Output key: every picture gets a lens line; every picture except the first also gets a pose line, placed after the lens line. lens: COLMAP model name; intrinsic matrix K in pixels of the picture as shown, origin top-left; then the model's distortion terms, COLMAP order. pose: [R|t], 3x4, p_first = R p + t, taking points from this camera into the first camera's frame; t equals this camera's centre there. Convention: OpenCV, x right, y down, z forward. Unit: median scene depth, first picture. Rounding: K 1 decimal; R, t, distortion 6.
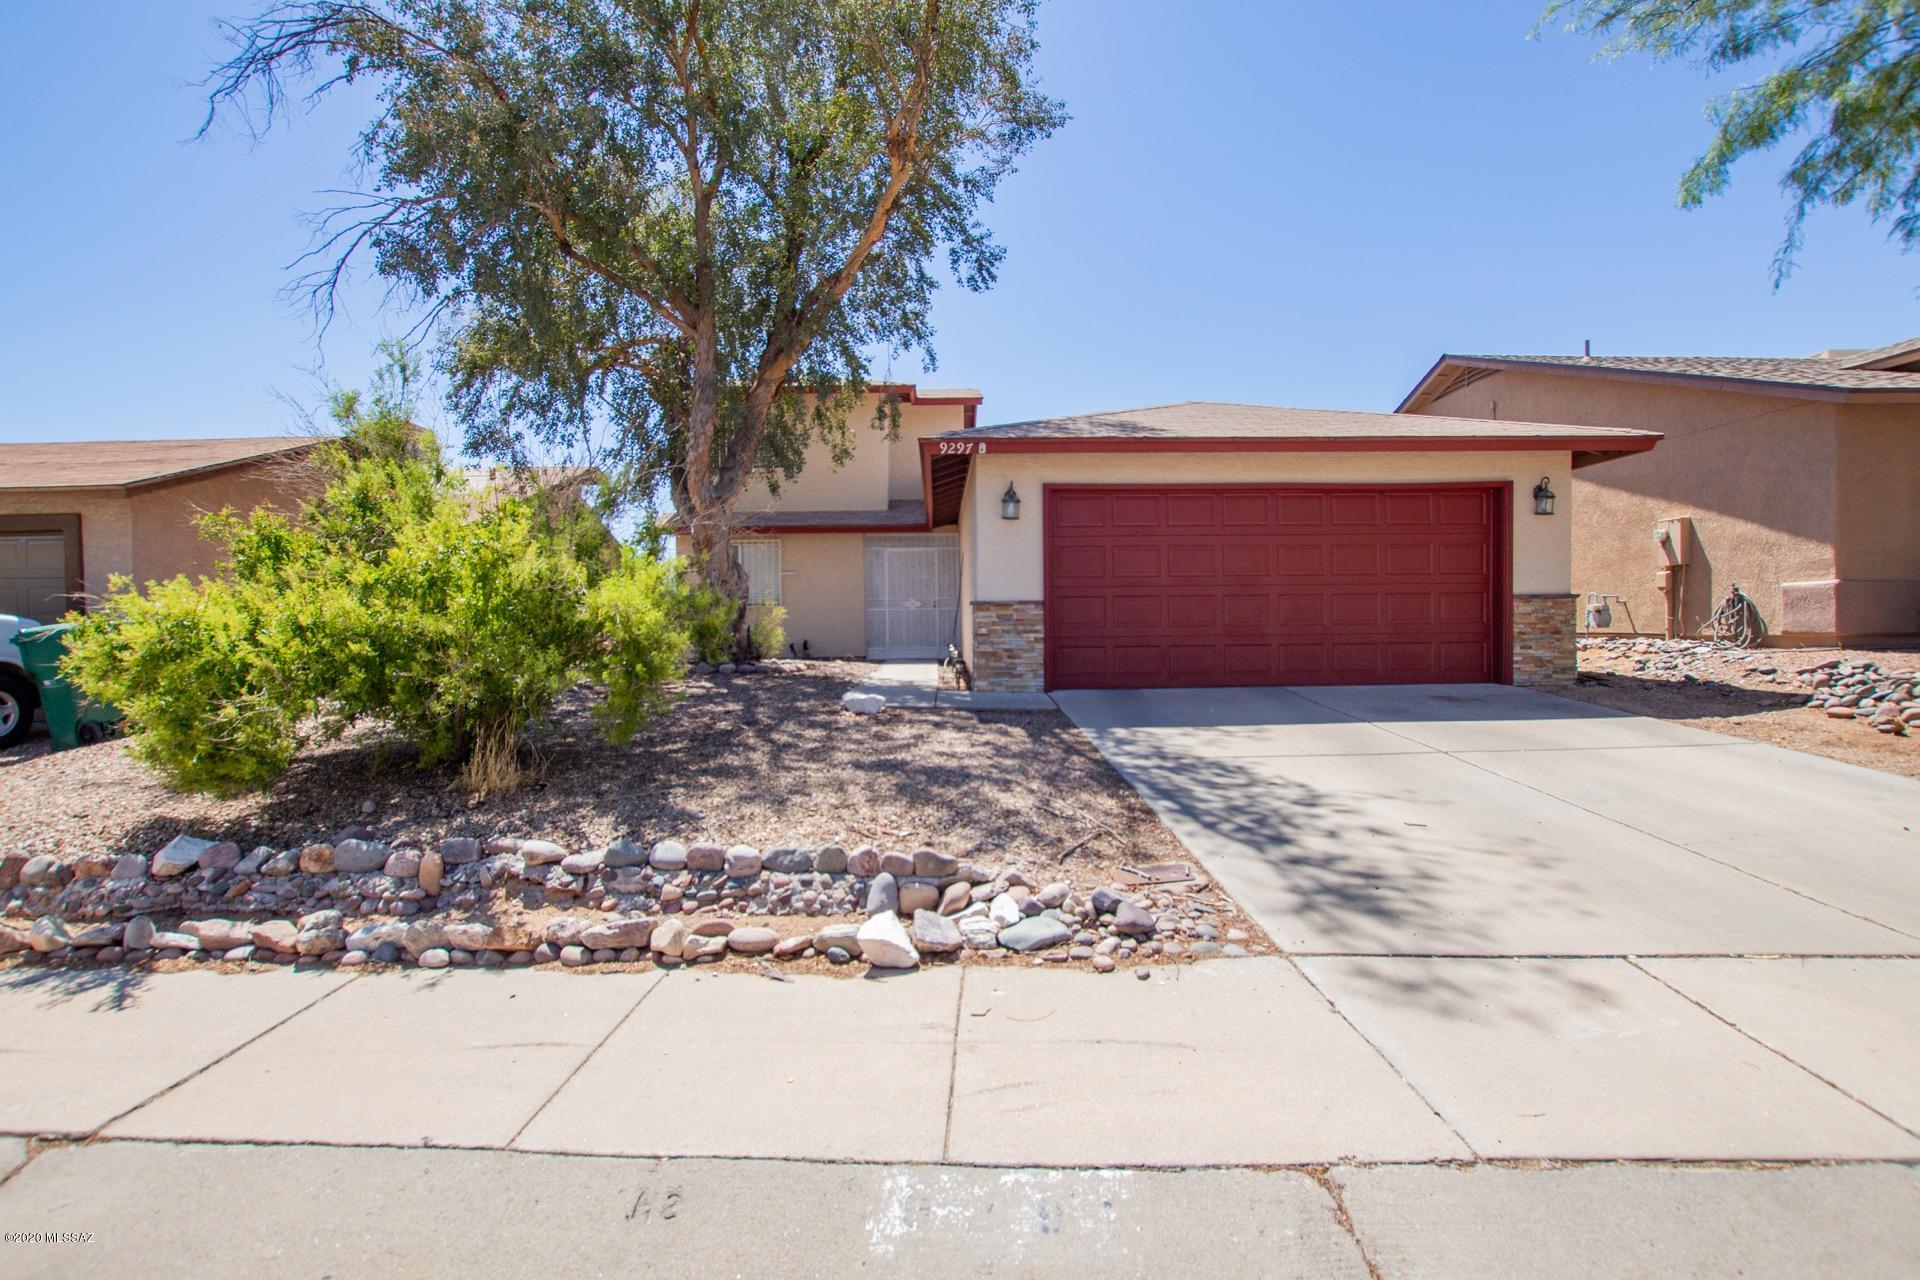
lens RADIAL K [[893.2, 0, 966.7], [0, 893.2, 617.3], [0, 0, 1]] dist [0.004404, -0.003352]
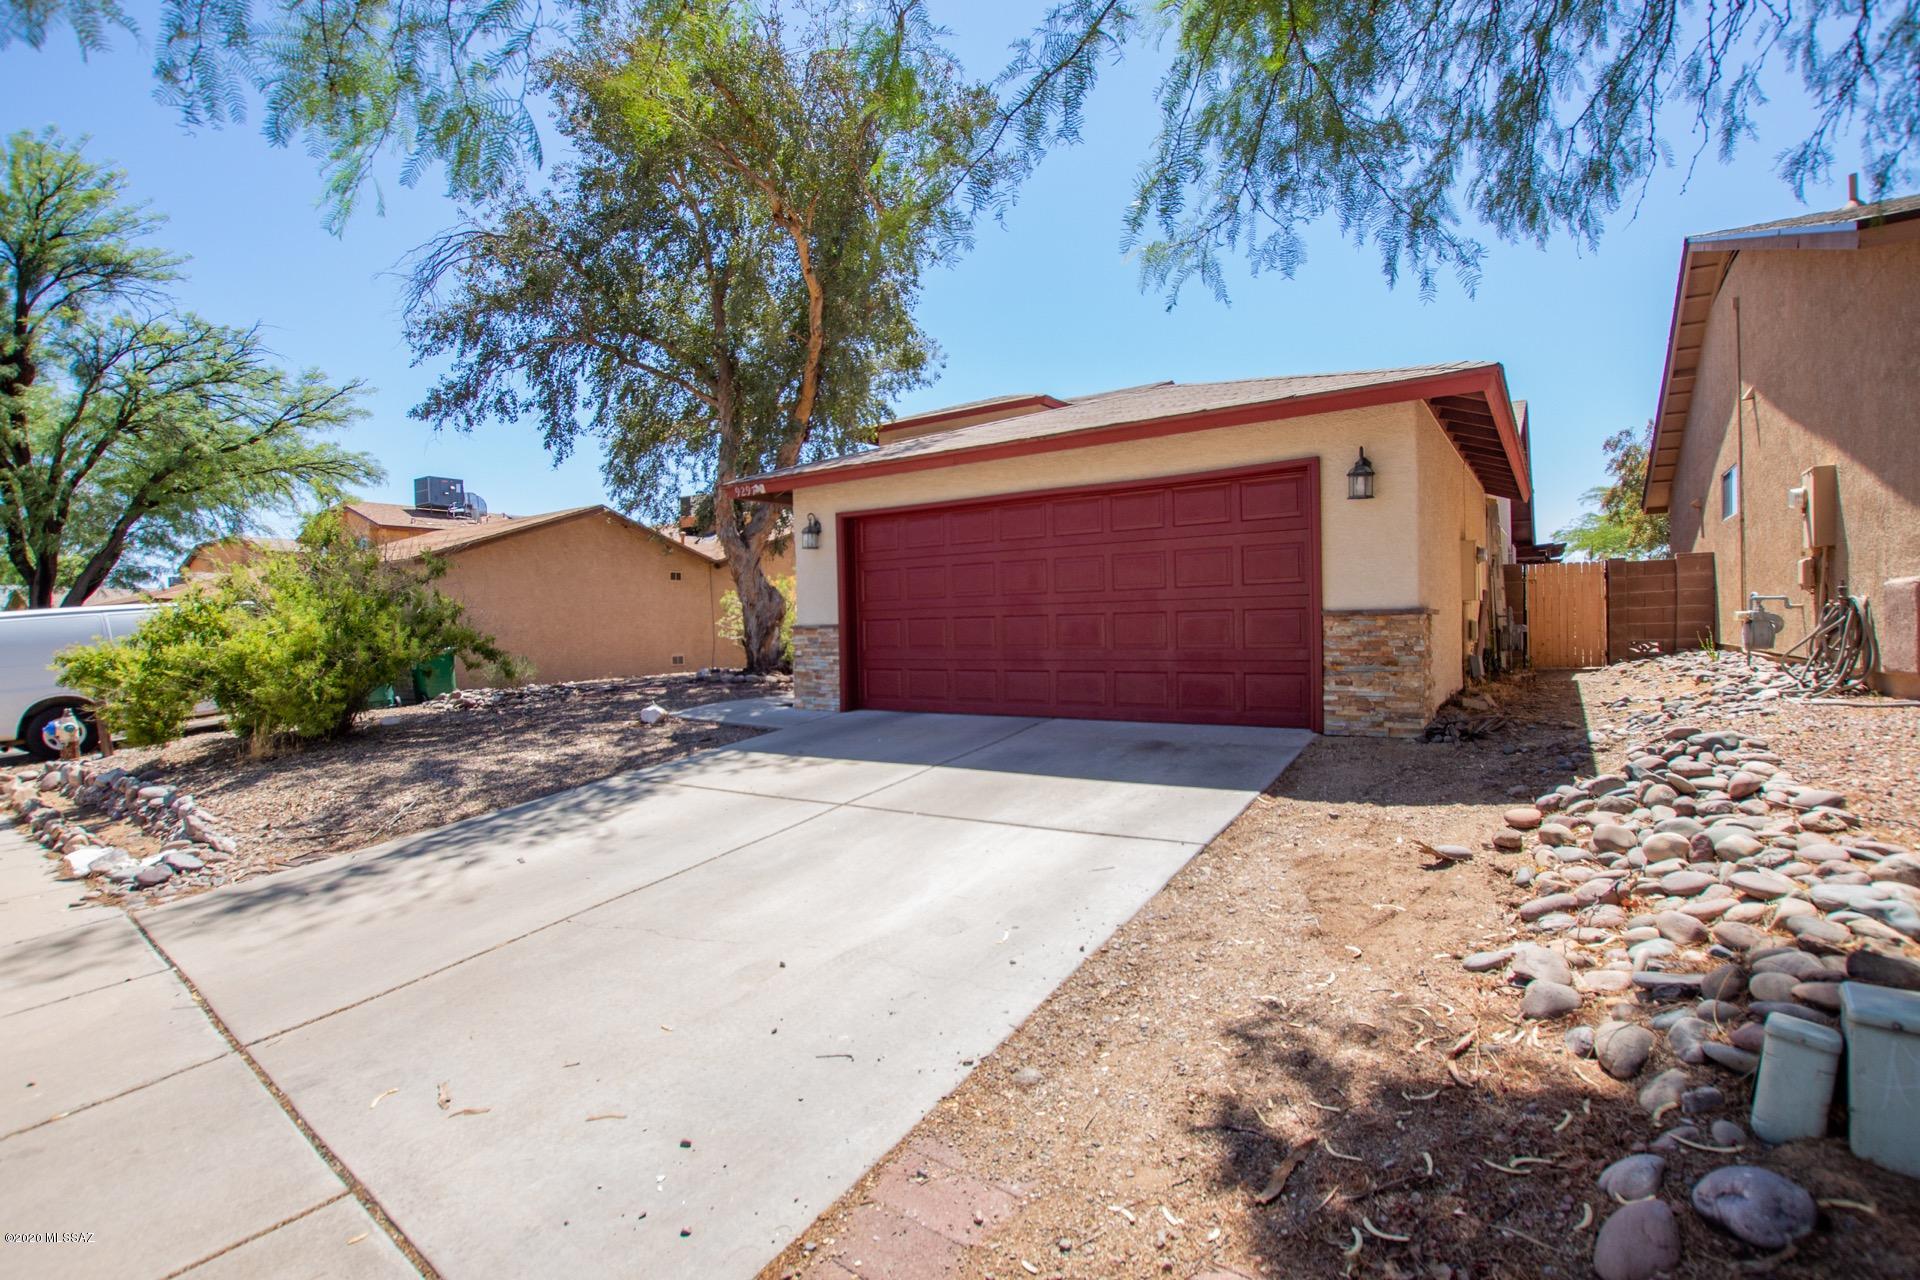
lens RADIAL K [[893.2, 0, 966.7], [0, 893.2, 617.3], [0, 0, 1]] dist [0.004404, -0.003352]
pose [[0.809457, -0.011935, -0.587058, 0.805160], [0.014615, 0.999893, -0.000176, -0.024217], [0.586998, -0.008437, 0.809545, 0.232674]]
